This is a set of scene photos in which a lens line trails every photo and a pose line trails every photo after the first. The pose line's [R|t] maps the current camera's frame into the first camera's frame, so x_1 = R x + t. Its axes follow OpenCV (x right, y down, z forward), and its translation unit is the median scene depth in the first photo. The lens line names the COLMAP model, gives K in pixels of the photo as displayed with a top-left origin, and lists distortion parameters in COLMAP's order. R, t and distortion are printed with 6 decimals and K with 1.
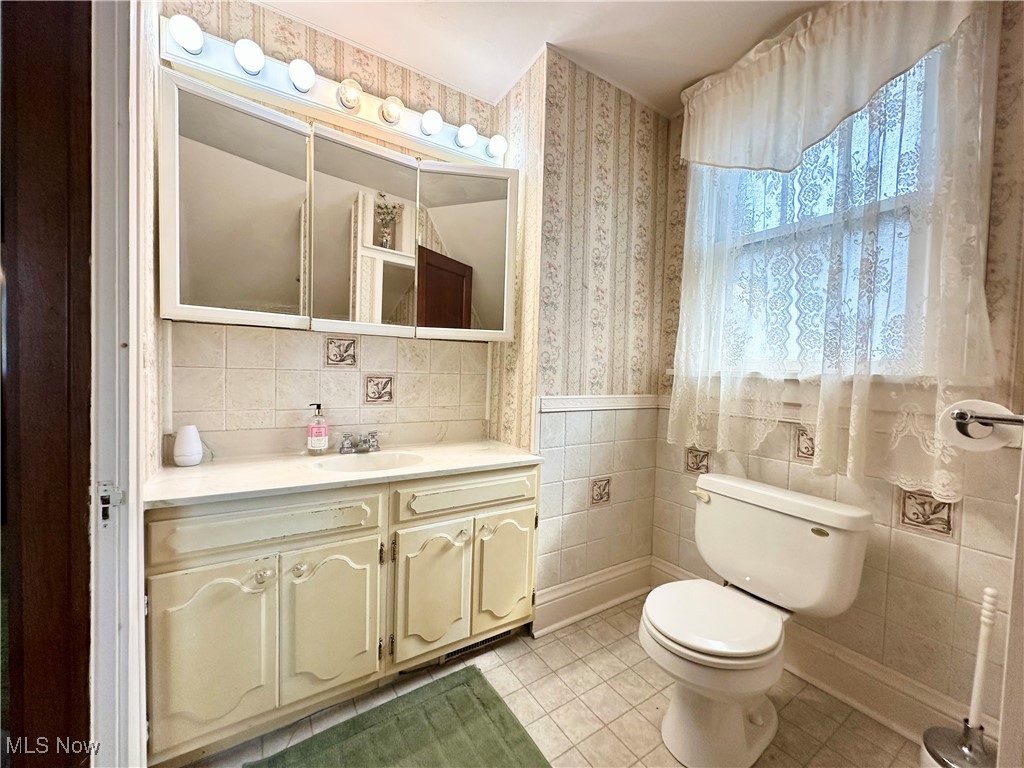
lens RADIAL K [[408.0, 0, 513.7], [0, 408.0, 384.8], [0, 0, 1]] dist [0.000126, -0.000012]
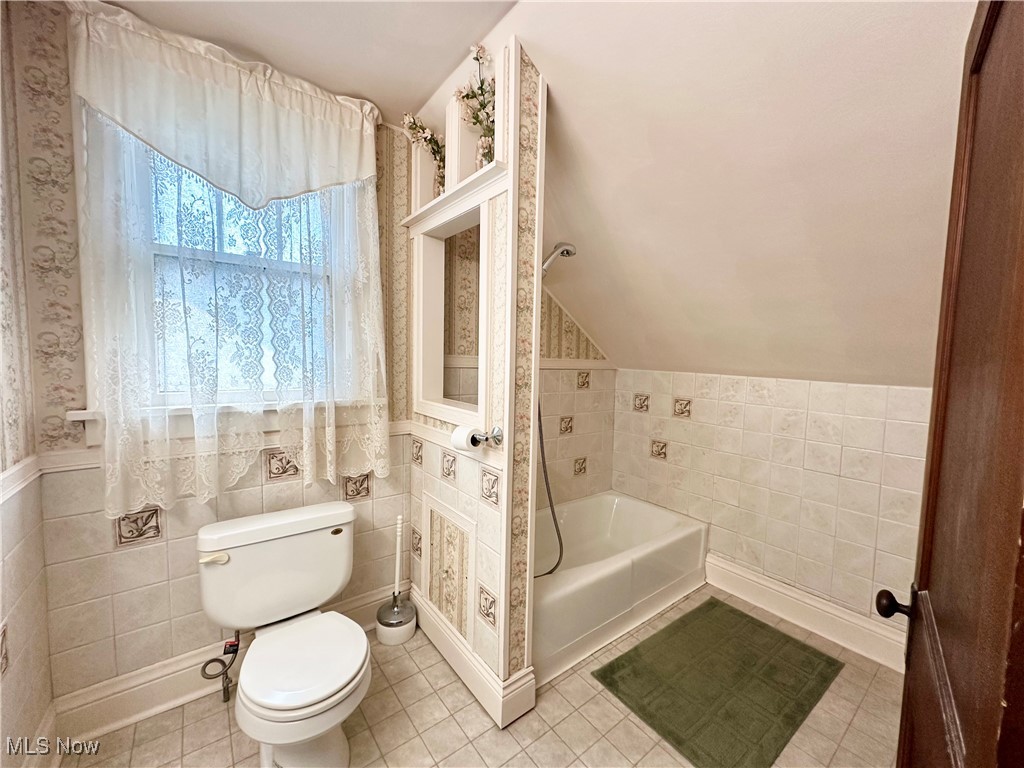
lens RADIAL K [[408.0, 0, 513.2], [0, 408.0, 384.4], [0, 0, 1]] dist [0.000126, -0.000012]
pose [[-0.083235, -0.101788, 0.991318, -0.414831], [0.015040, 0.994528, 0.103380, -0.177206], [-0.996416, 0.023514, -0.081248, 0.434558]]
